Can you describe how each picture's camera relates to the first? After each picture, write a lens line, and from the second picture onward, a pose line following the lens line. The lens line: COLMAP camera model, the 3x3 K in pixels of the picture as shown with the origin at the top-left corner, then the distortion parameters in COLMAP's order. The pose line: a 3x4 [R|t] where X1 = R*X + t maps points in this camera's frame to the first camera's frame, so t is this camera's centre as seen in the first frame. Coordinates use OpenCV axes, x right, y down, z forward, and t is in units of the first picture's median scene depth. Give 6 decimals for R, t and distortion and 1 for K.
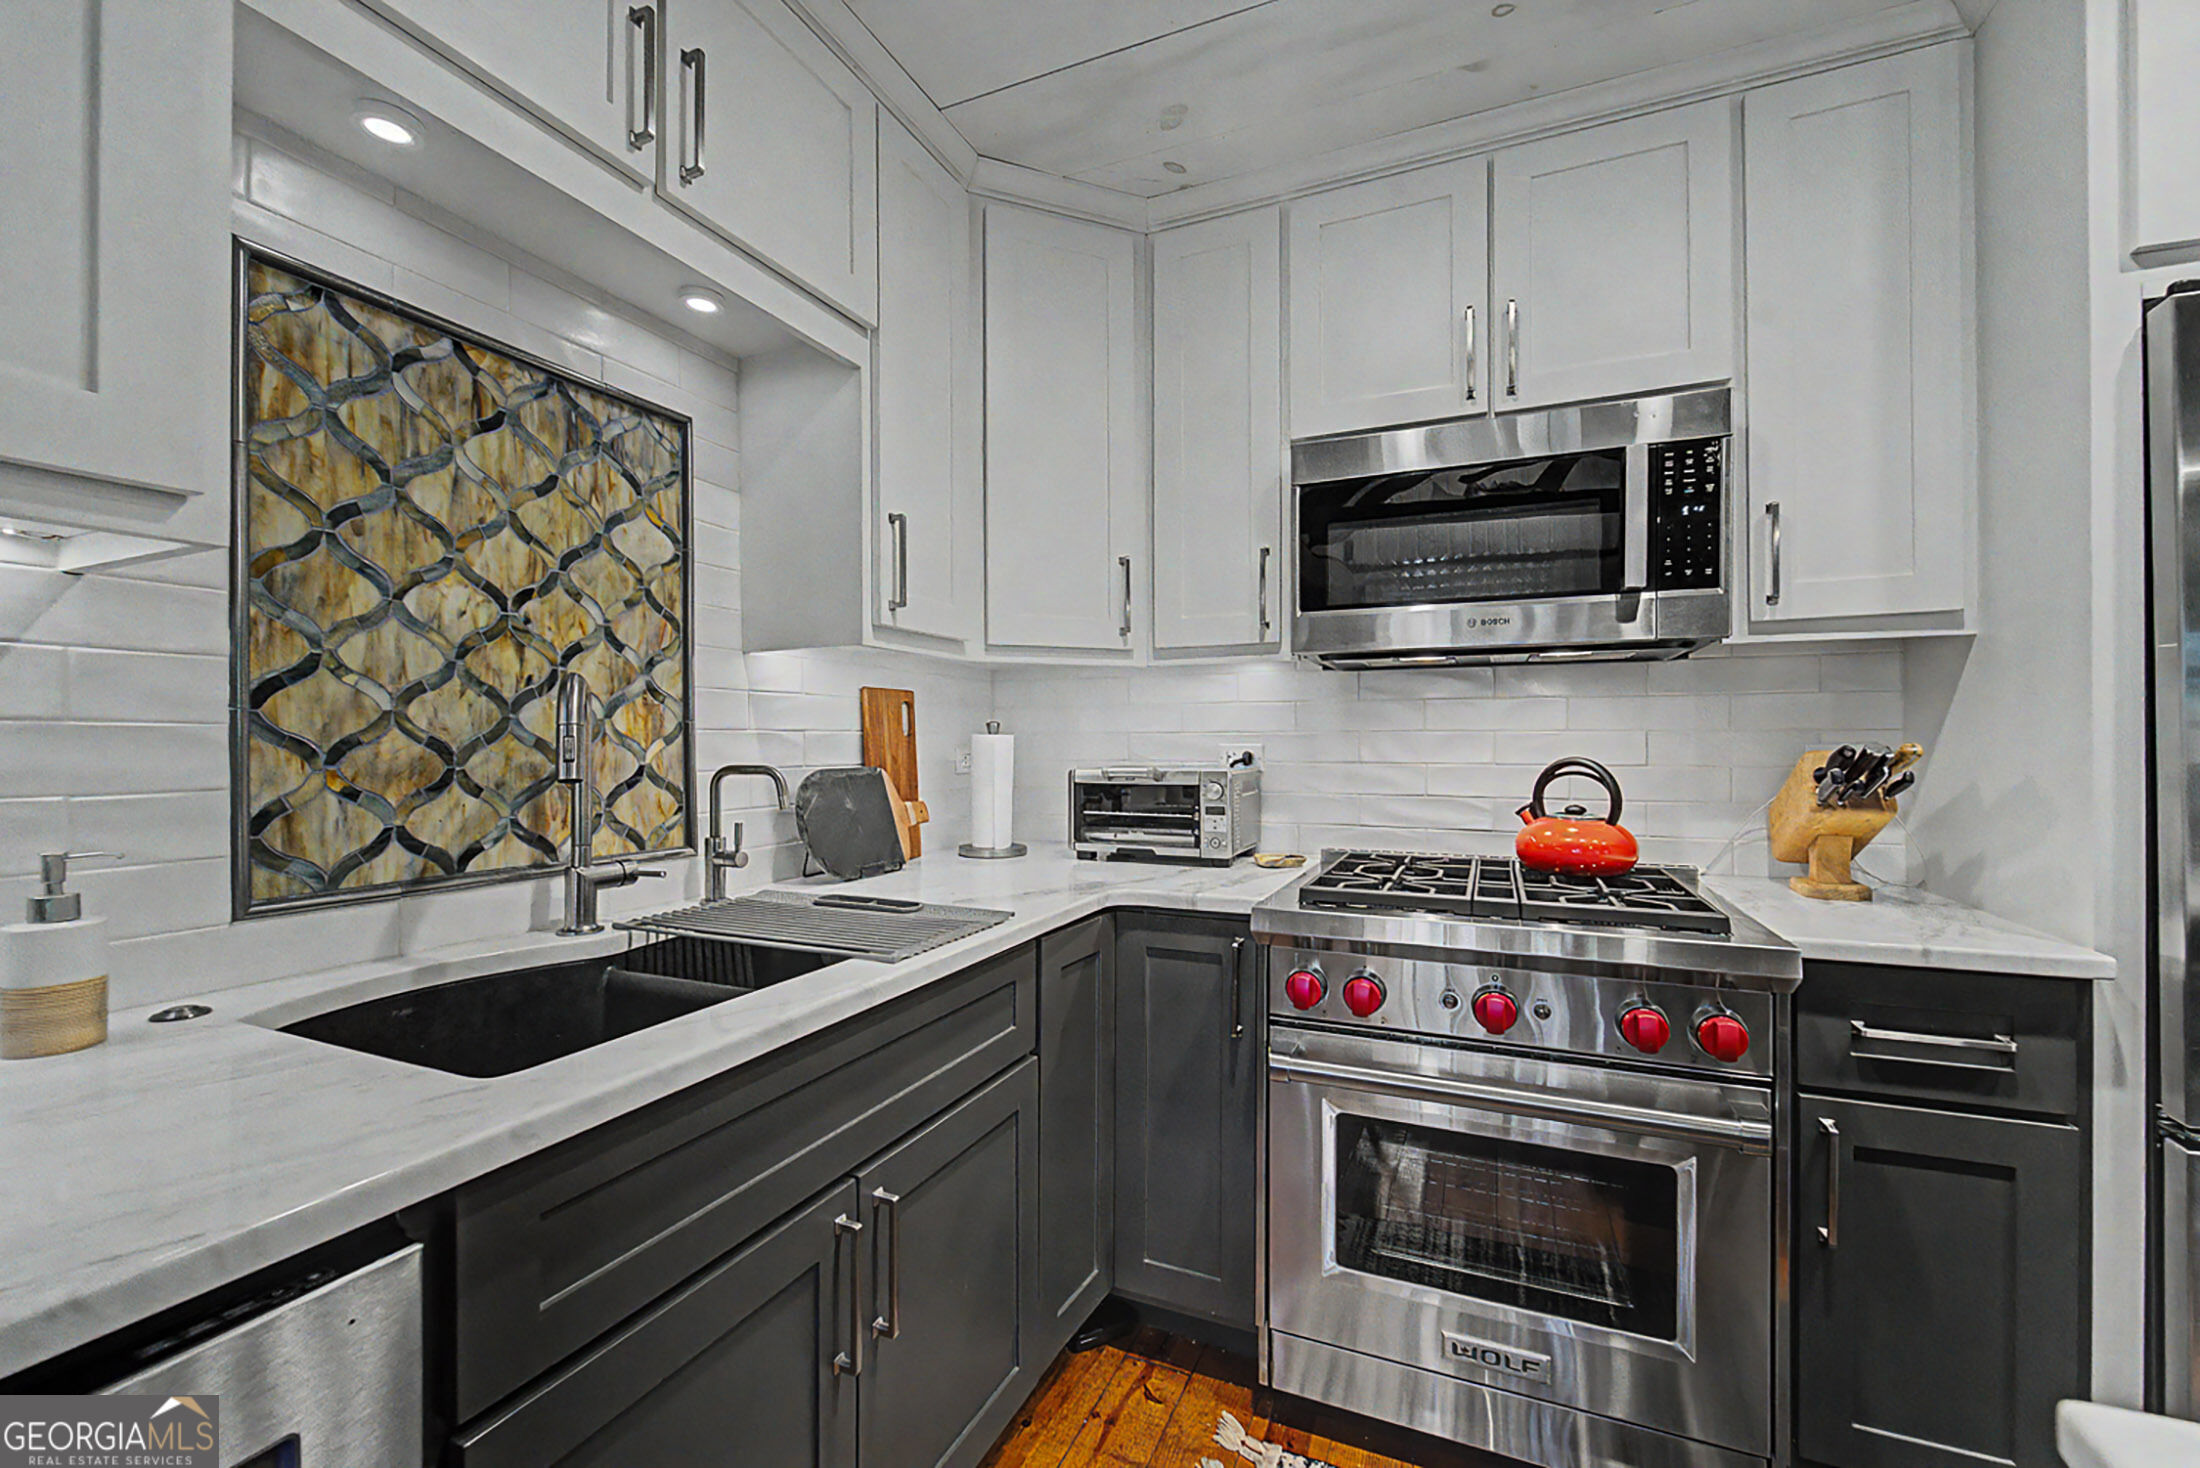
lens RADIAL K [[886.9, 0, 1104.0], [0, 886.9, 745.3], [0, 0, 1]] dist [-0.001340, -0.000367]
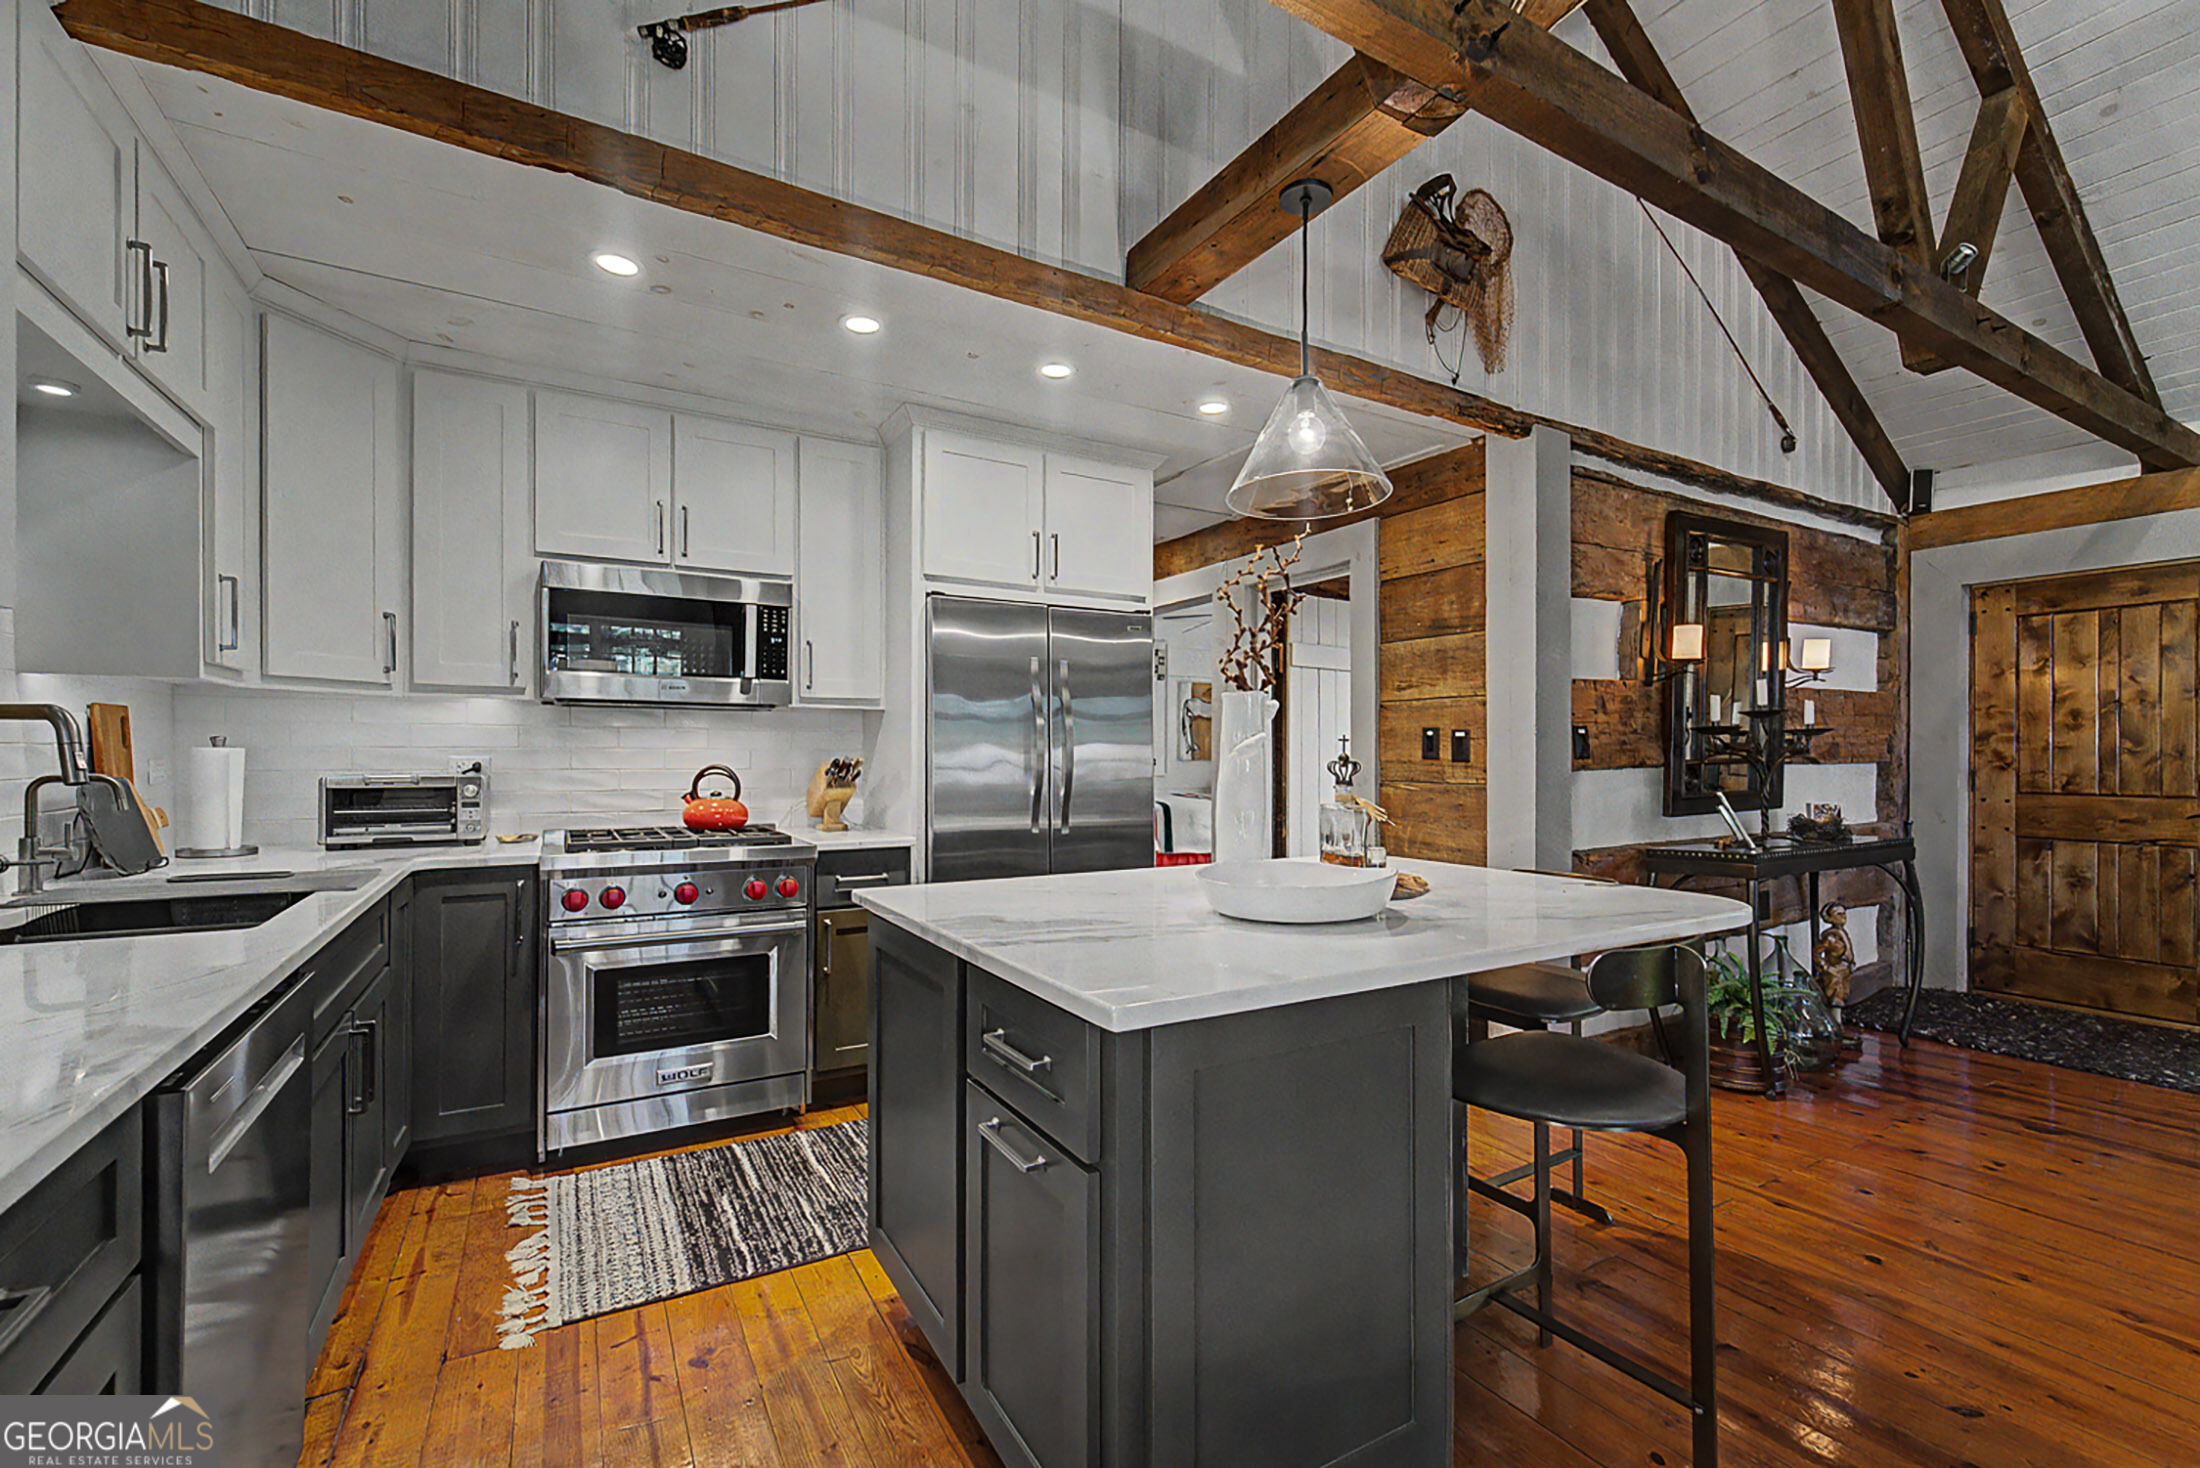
lens RADIAL K [[886.9, 0, 1104.0], [0, 886.9, 745.3], [0, 0, 1]] dist [-0.001340, -0.000367]
pose [[0.574214, 0.013051, 0.818602, -0.527089], [-0.000829, 0.999882, -0.015359, 0.001504], [-0.818705, 0.008141, 0.574156, -0.727954]]
